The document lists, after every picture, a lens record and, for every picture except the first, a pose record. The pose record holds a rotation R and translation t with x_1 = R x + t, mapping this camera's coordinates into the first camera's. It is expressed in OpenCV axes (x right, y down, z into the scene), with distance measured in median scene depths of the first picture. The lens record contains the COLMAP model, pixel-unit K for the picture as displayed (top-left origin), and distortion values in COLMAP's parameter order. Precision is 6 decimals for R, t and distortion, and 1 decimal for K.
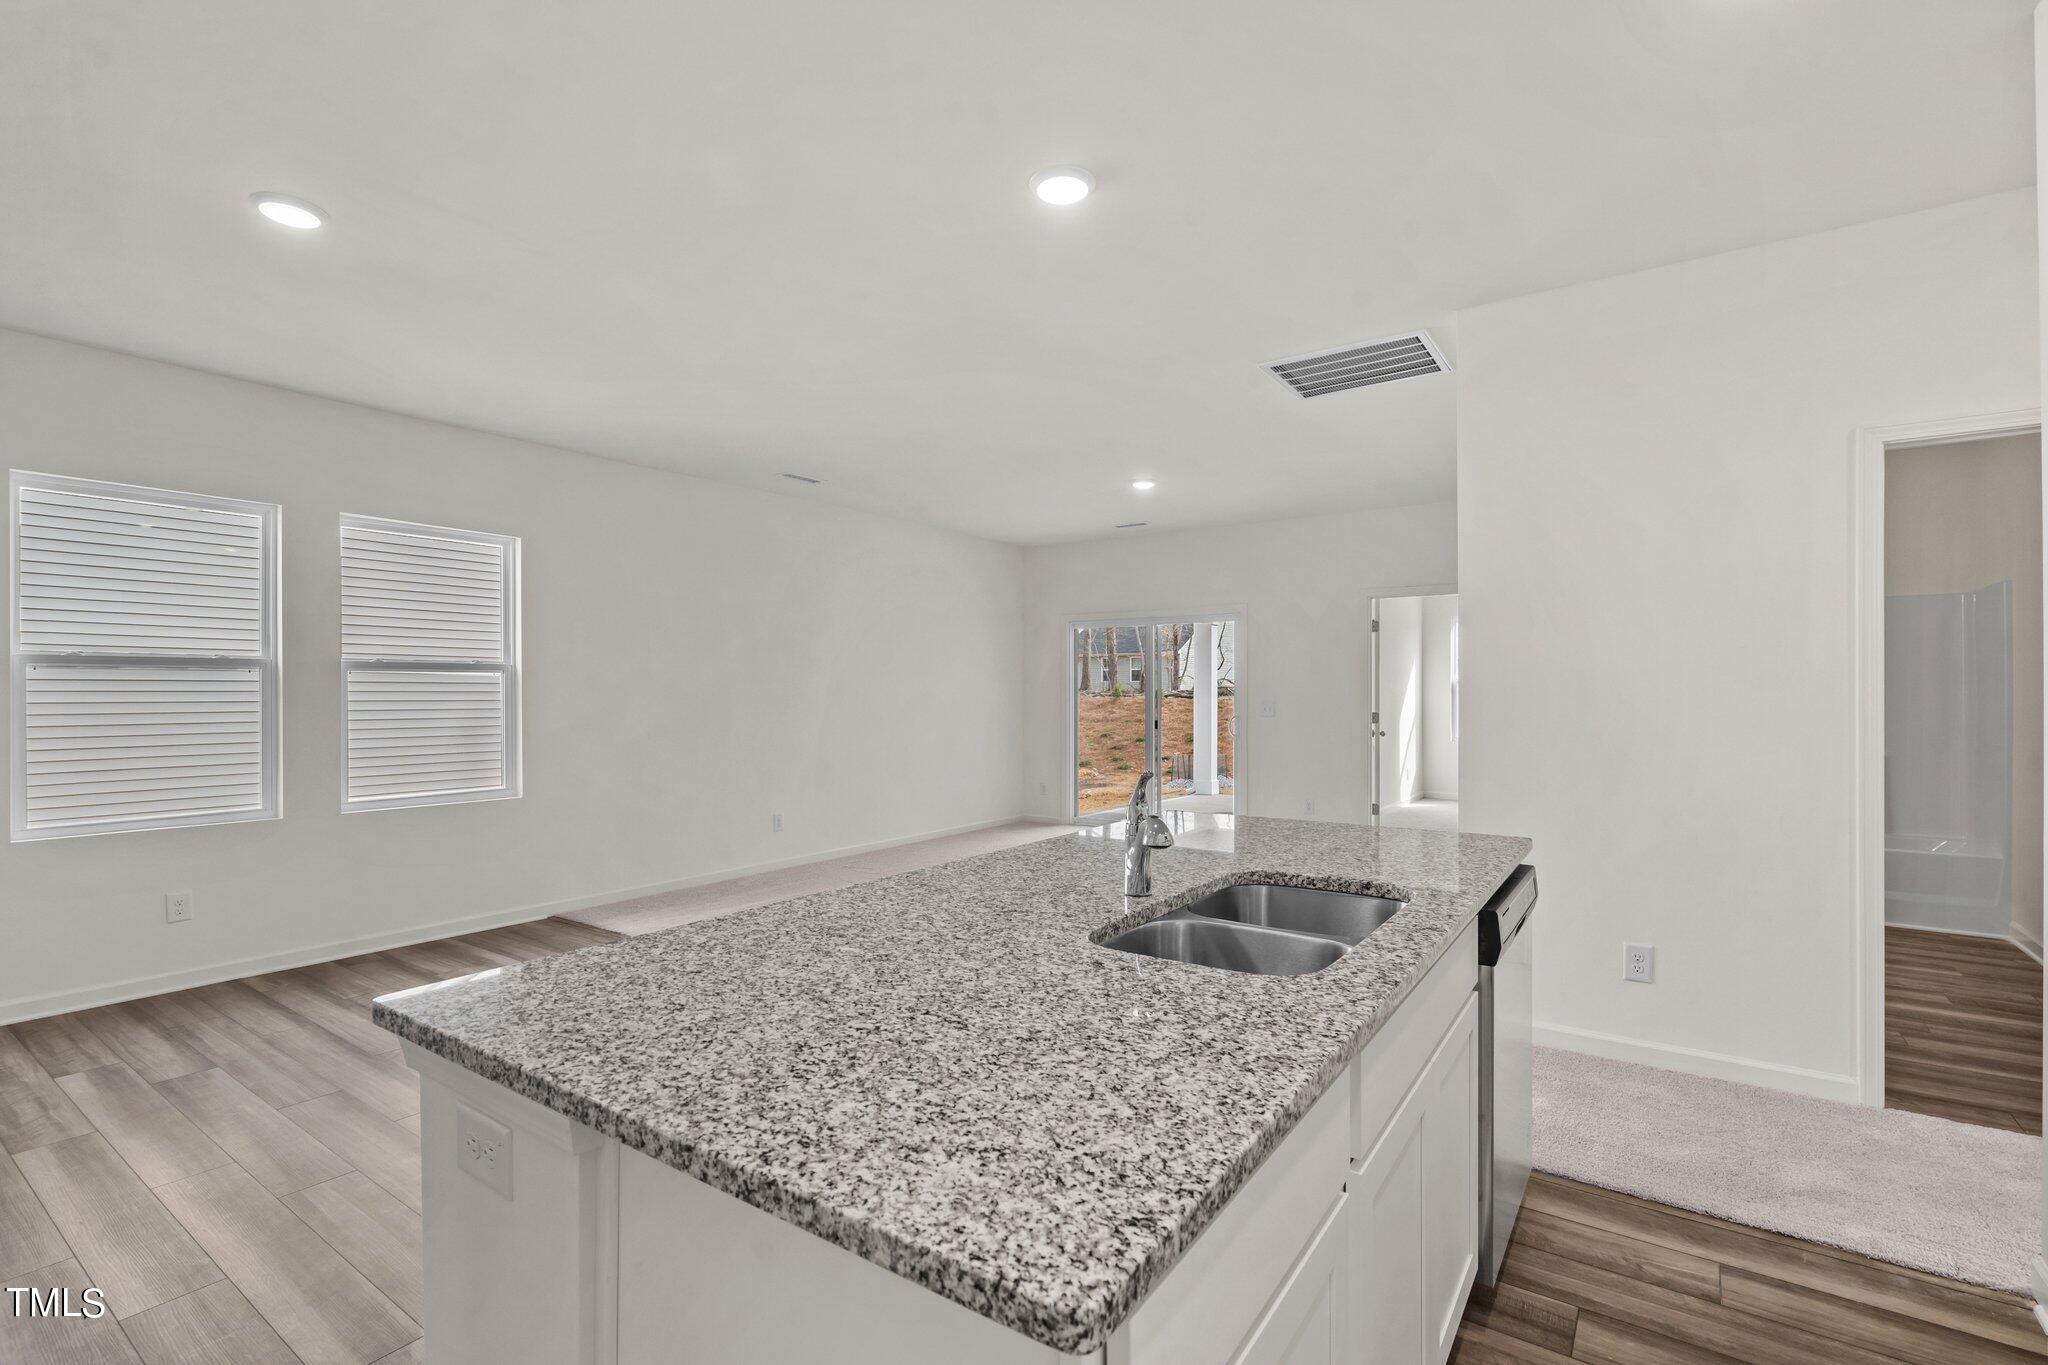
lens RADIAL K [[949.5, 0, 1024.0], [0, 949.5, 682.5], [0, 0, 1]] dist [0.018806, 0.000269]
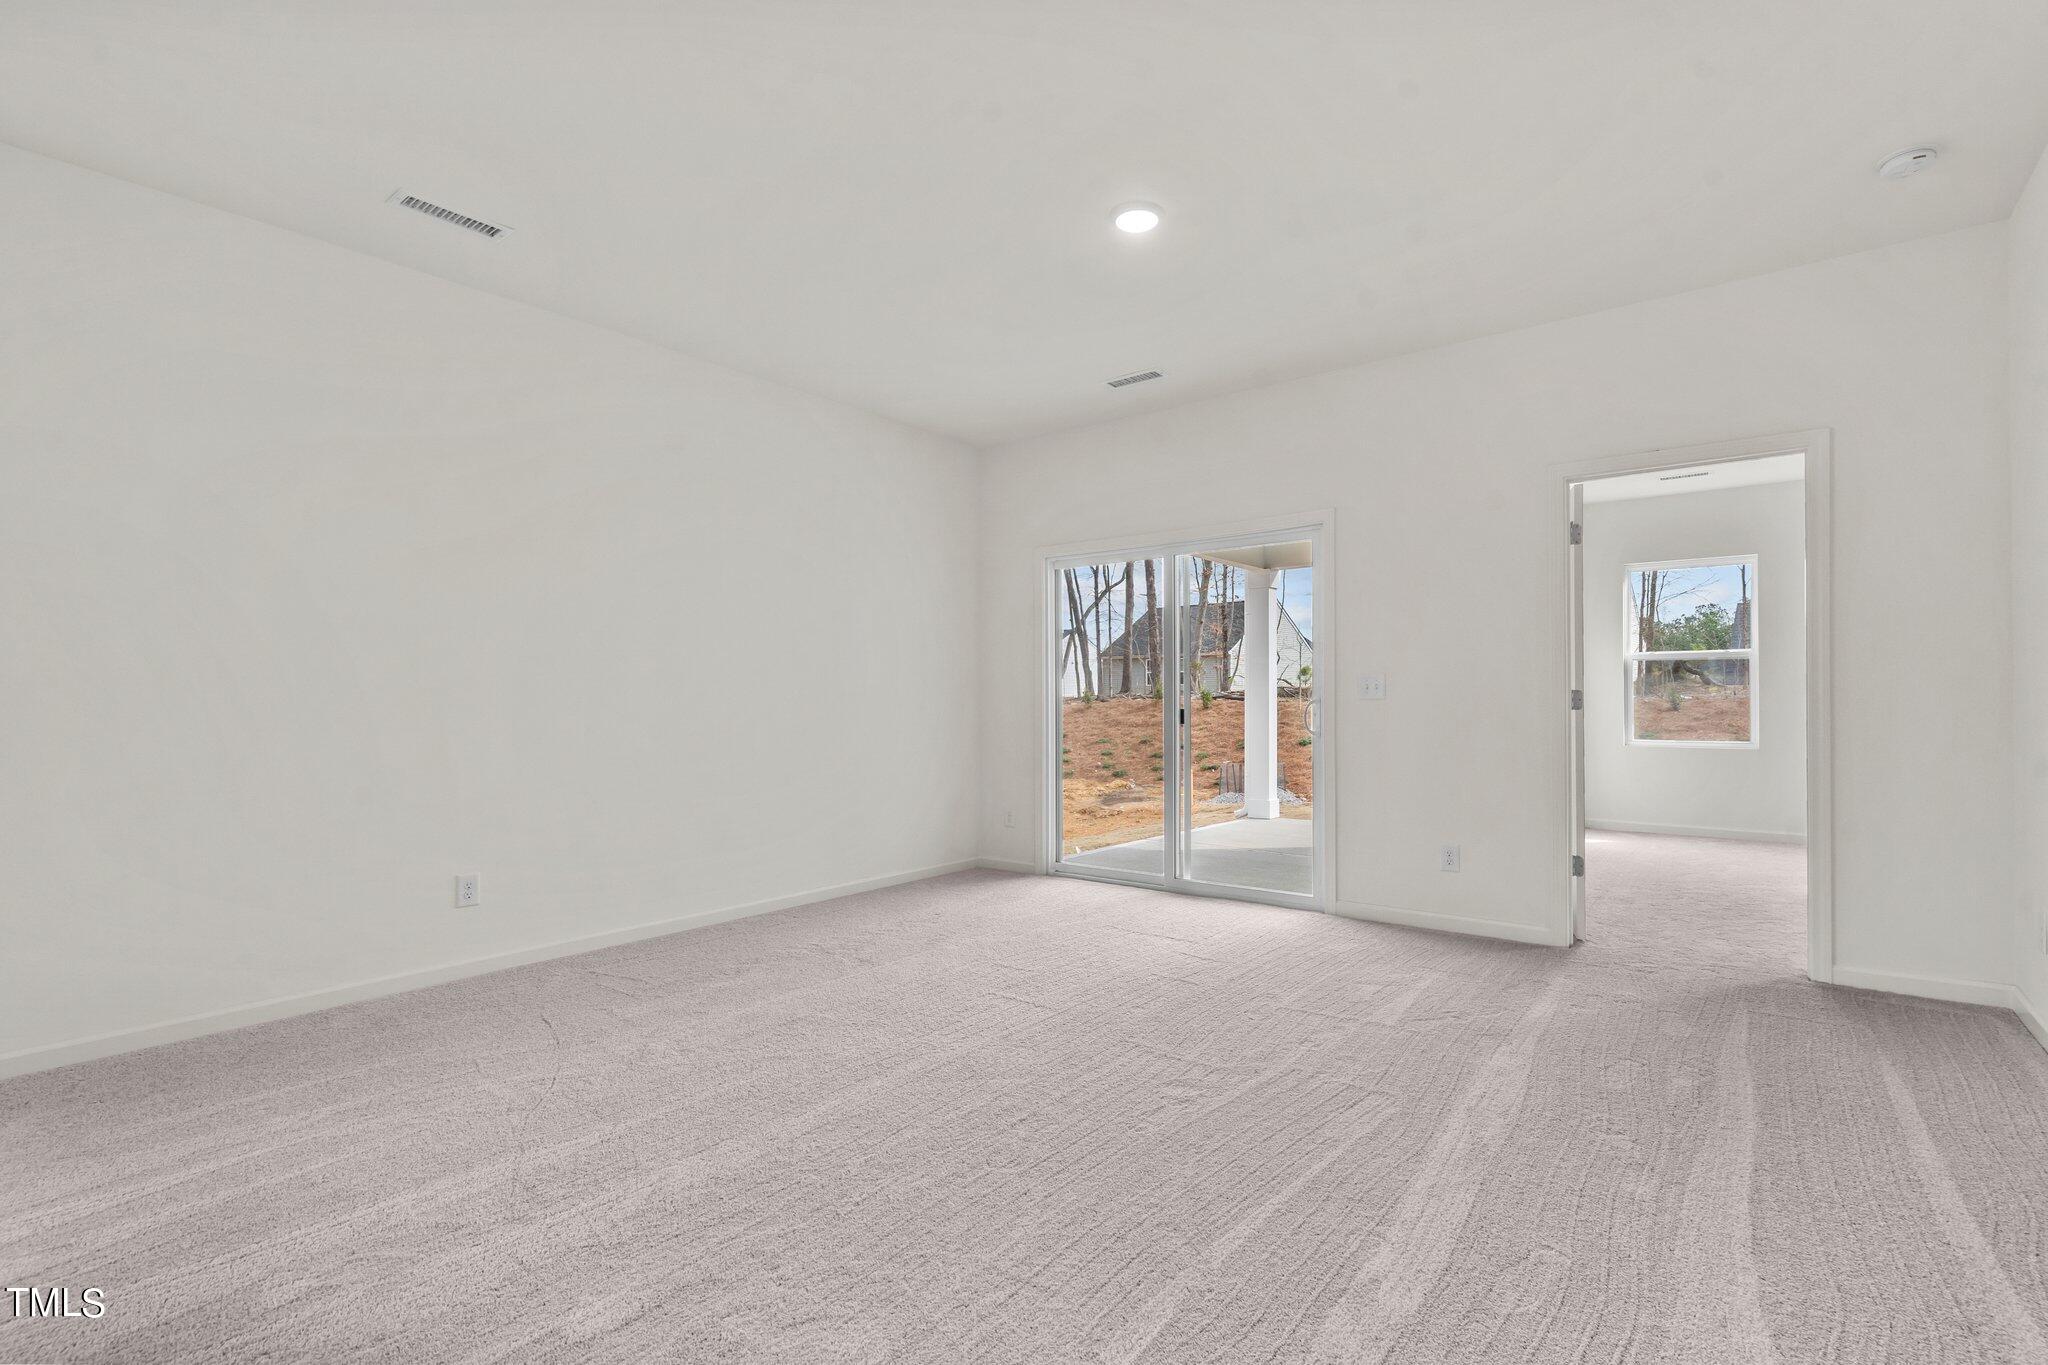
lens RADIAL K [[949.5, 0, 1024.0], [0, 949.5, 682.5], [0, 0, 1]] dist [0.018806, 0.000269]
pose [[0.998620, -0.003799, -0.052385, 0.024127], [0.003342, 0.999956, -0.008821, 0.009722], [0.052416, 0.008634, 0.998588, 0.133340]]
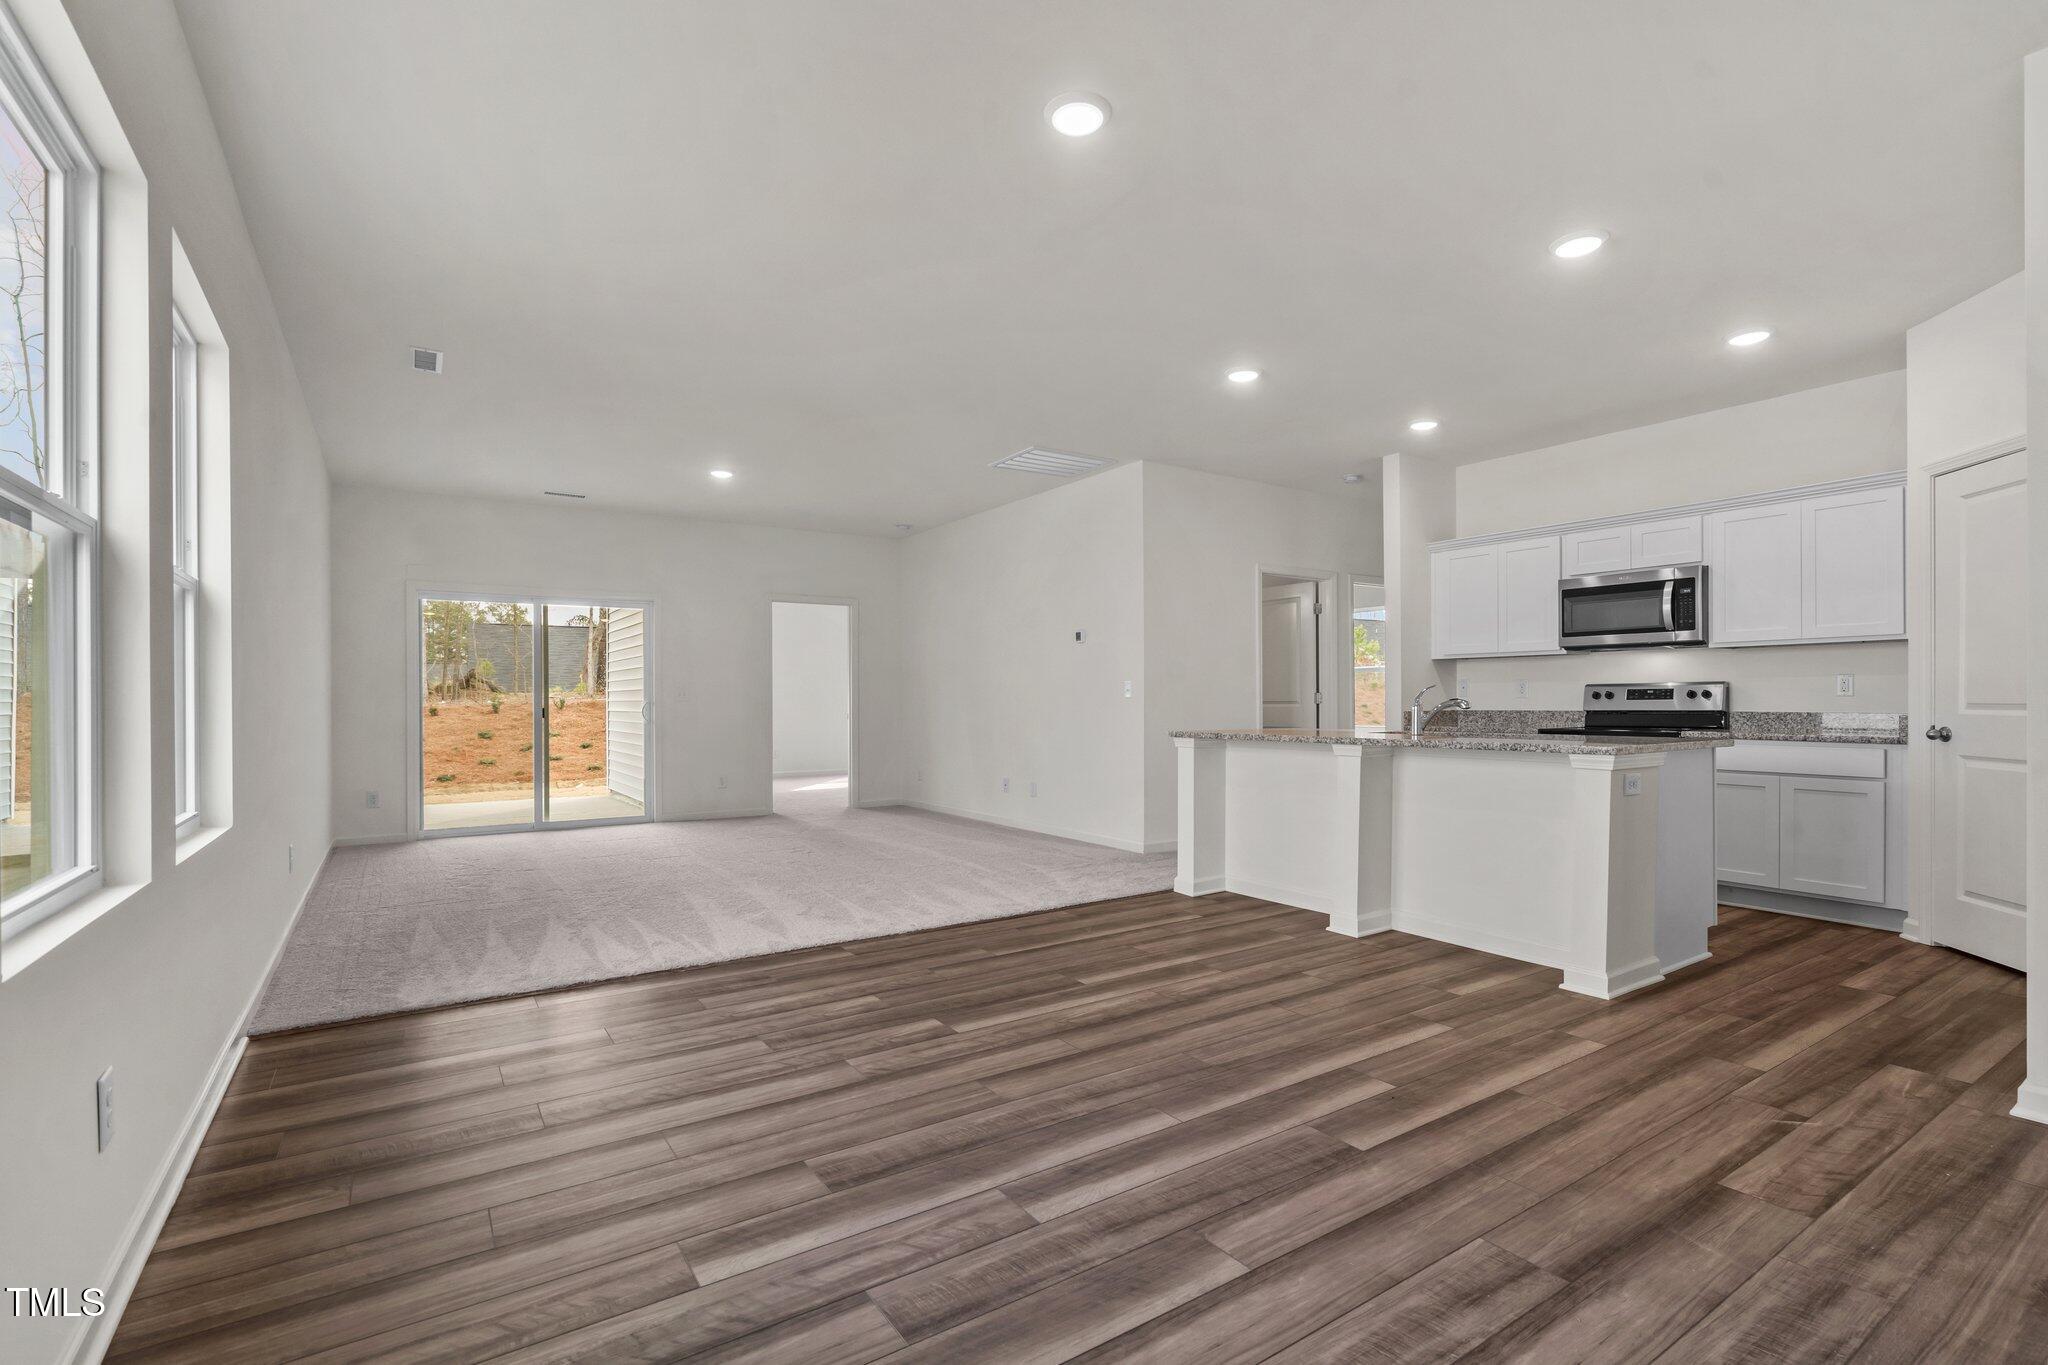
lens RADIAL K [[931.1, 0, 1029.1], [0, 931.1, 690.4], [0, 0, 1]] dist [-0.003467, 0.000134]
pose [[0.338077, 0.007084, 0.941092, -0.199042], [-0.000647, 0.999973, -0.007295, 0.010759], [-0.941118, 0.001857, 0.338072, 0.090473]]
